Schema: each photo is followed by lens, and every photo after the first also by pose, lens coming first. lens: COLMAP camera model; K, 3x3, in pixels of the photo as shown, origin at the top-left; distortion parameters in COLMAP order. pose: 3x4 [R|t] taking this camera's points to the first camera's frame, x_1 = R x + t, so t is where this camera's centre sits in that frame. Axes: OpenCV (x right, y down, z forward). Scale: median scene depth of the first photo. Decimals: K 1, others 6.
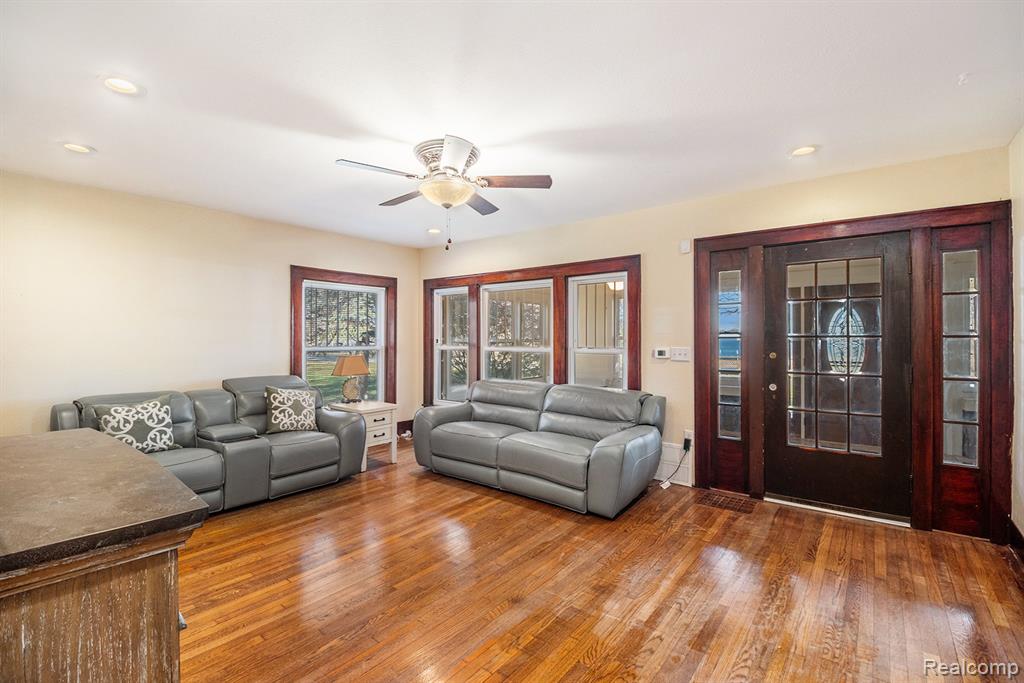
lens RADIAL K [[462.7, 0, 520.9], [0, 462.7, 336.7], [0, 0, 1]] dist [0.002116, -0.010189]
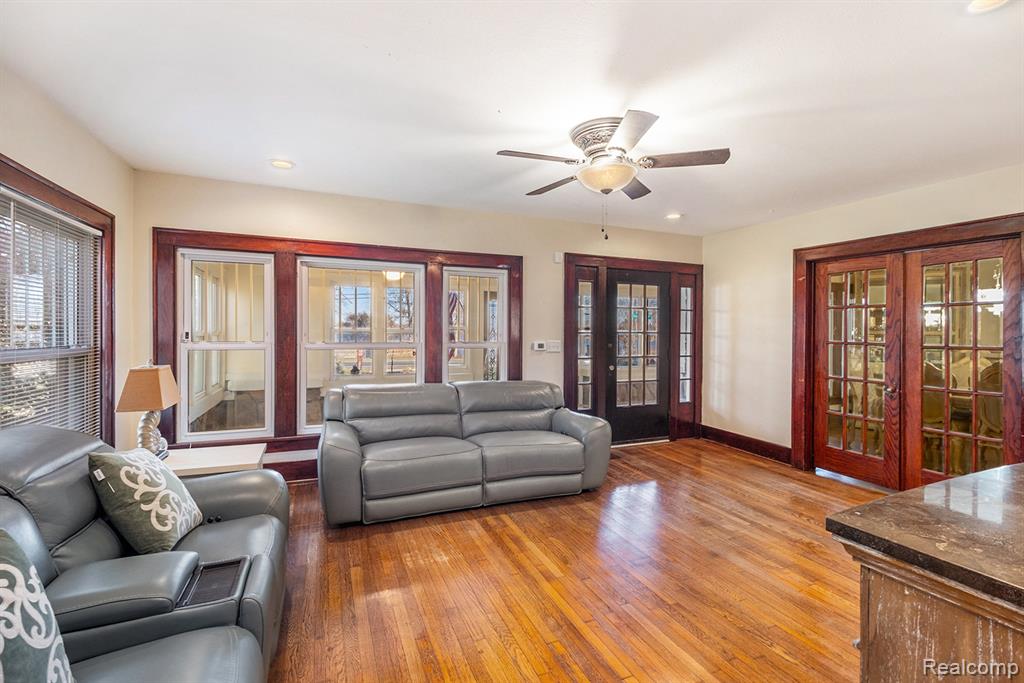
lens RADIAL K [[462.7, 0, 520.9], [0, 462.7, 336.7], [0, 0, 1]] dist [0.002116, -0.010189]
pose [[0.478312, -0.008396, 0.878150, -0.886157], [-0.011831, 0.999802, 0.016003, -0.006683], [-0.878110, -0.018044, 0.478118, 0.596319]]
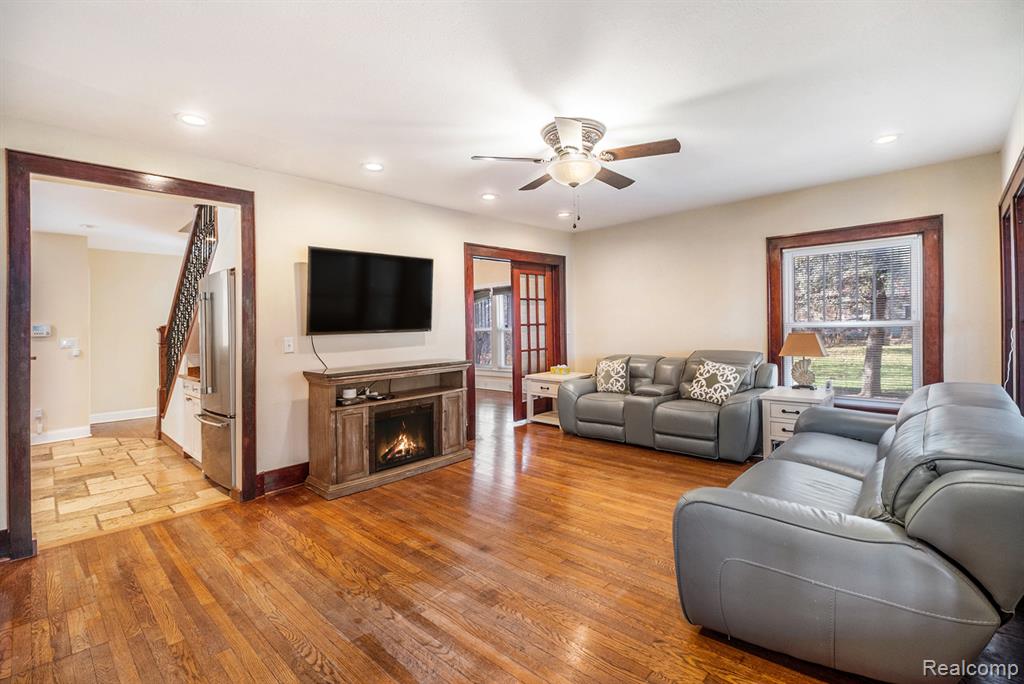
lens RADIAL K [[462.7, 0, 520.9], [0, 462.7, 337.2], [0, 0, 1]] dist [0.002116, -0.010189]
pose [[-0.088860, 0.024104, -0.995752, 0.736292], [0.026842, 0.999402, 0.021797, 0.024751], [0.995682, -0.024791, -0.089454, 0.817432]]
